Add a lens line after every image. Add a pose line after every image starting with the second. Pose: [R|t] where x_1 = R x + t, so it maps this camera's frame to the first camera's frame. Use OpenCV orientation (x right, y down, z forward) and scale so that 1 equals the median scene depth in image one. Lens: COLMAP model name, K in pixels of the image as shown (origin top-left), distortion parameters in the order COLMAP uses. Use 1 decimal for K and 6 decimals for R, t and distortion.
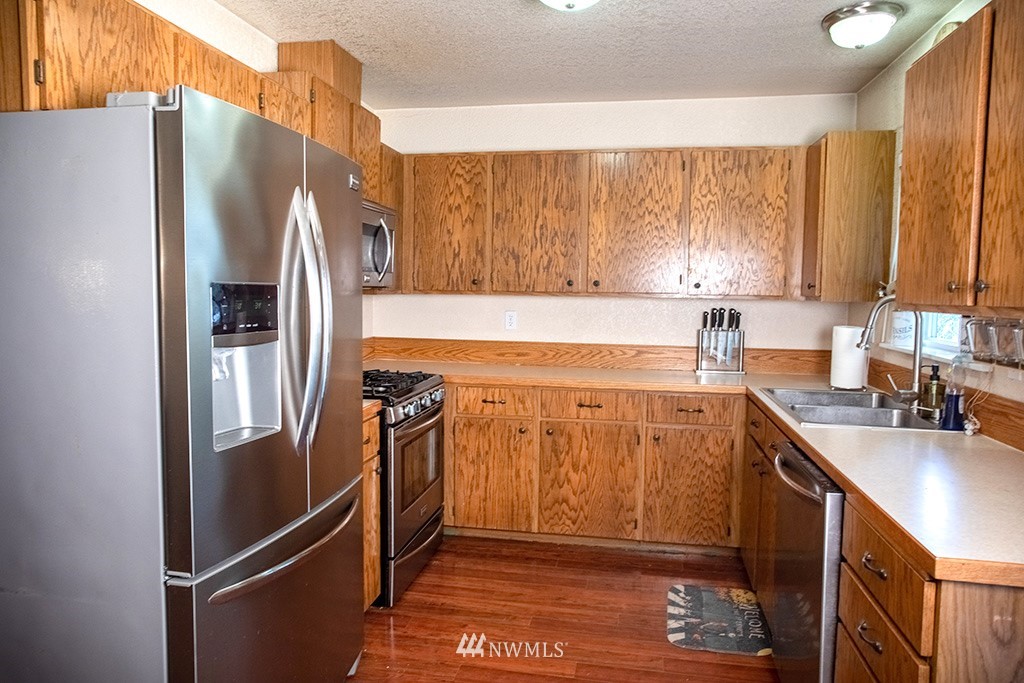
lens RADIAL K [[698.3, 0, 503.8], [0, 698.3, 342.2], [0, 0, 1]] dist [0.020450, -0.006583]
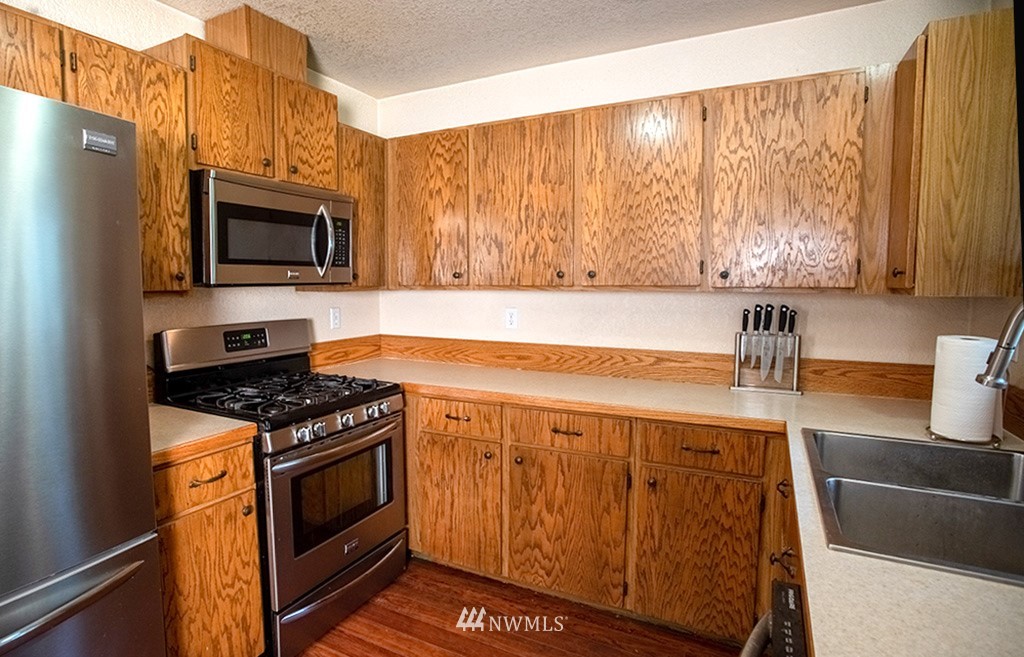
lens RADIAL K [[577.6, 0, 435.2], [0, 577.6, 334.1], [0, 0, 1]] dist [-0.048860, 0.021591]
pose [[0.948508, 0.011098, -0.316560, 0.179711], [-0.007514, 0.999893, 0.012540, -0.024026], [0.316665, -0.009516, 0.948490, 0.335973]]
